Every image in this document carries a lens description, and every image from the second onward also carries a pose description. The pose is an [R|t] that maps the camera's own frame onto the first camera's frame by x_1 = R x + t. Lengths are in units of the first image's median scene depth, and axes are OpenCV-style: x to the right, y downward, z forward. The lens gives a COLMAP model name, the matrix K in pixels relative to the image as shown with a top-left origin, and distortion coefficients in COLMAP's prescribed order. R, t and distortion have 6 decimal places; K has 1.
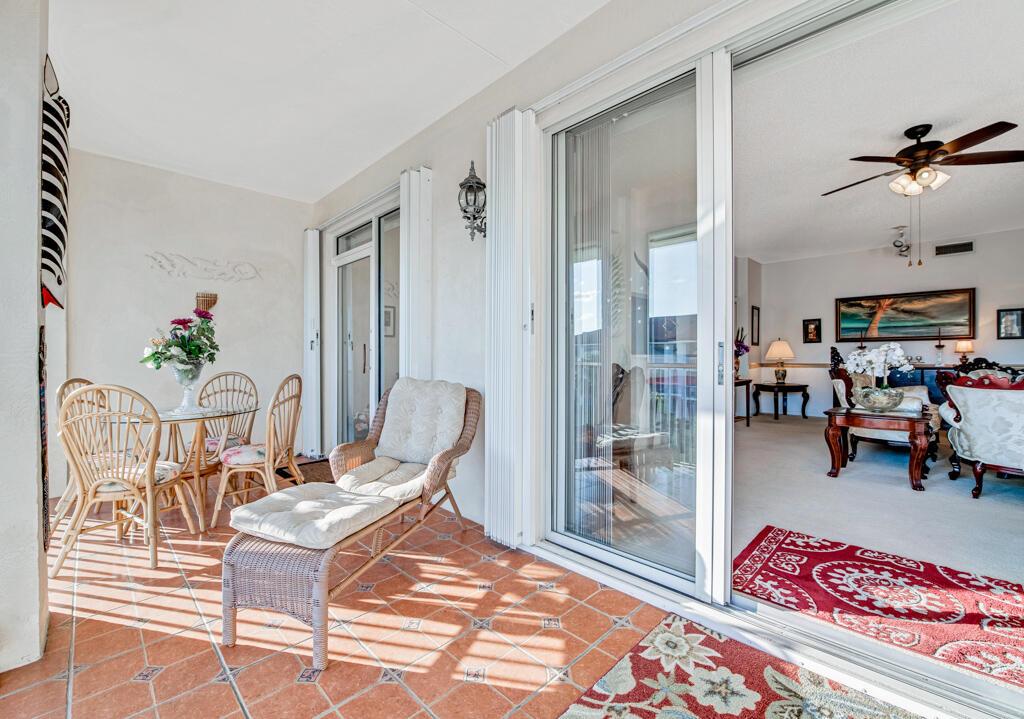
lens RADIAL K [[433.0, 0, 512.0], [0, 433.0, 359.5], [0, 0, 1]] dist [0.003761, 0.000270]
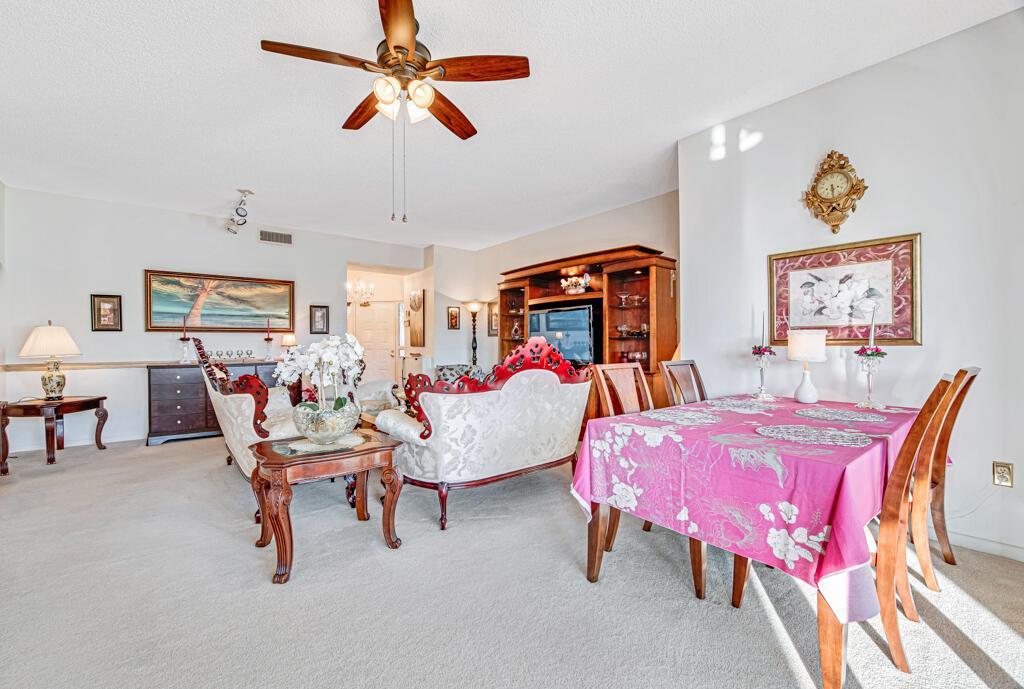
lens RADIAL K [[416.9, 0, 512.0], [0, 416.9, 344.5], [0, 0, 1]] dist [-0.019126, -0.000225]
pose [[0.088735, 0.002044, 0.996053, 0.148389], [0.012247, 0.999920, -0.003143, -0.009706], [-0.995980, 0.012478, 0.088703, 0.385563]]
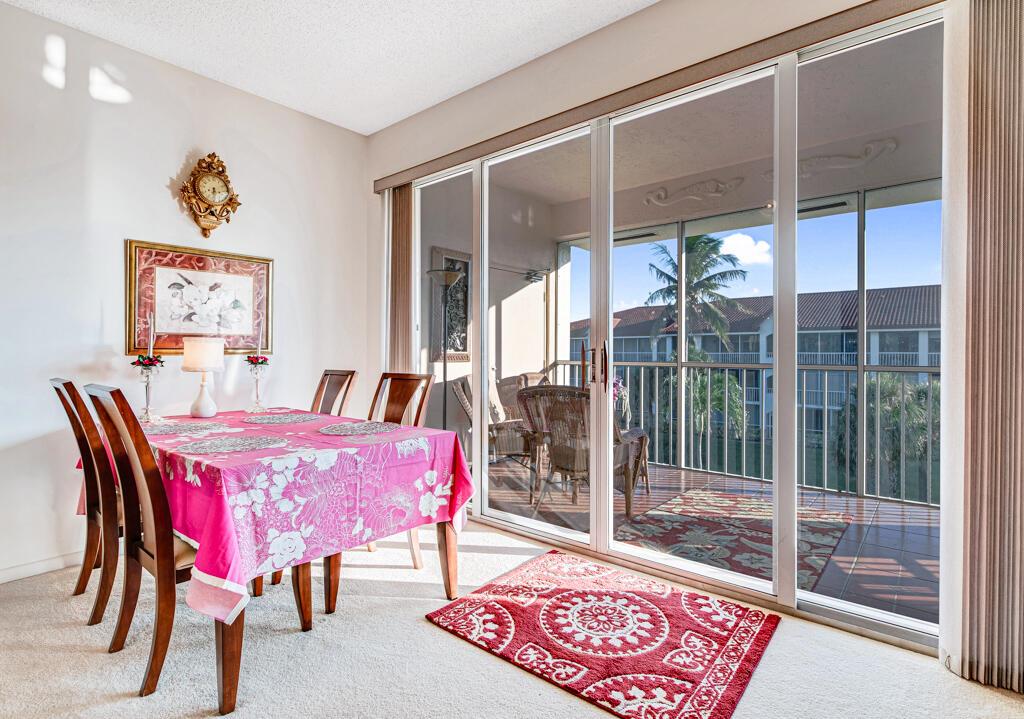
lens RADIAL K [[498.5, 0, 512.0], [0, 498.5, 359.5], [0, 0, 1]] dist [-0.024255, 0.000141]
pose [[-0.996346, 0.004131, -0.085311, 0.338165], [0.002163, 0.999730, 0.023139, -0.011642], [0.085383, 0.022869, -0.996086, 0.600277]]
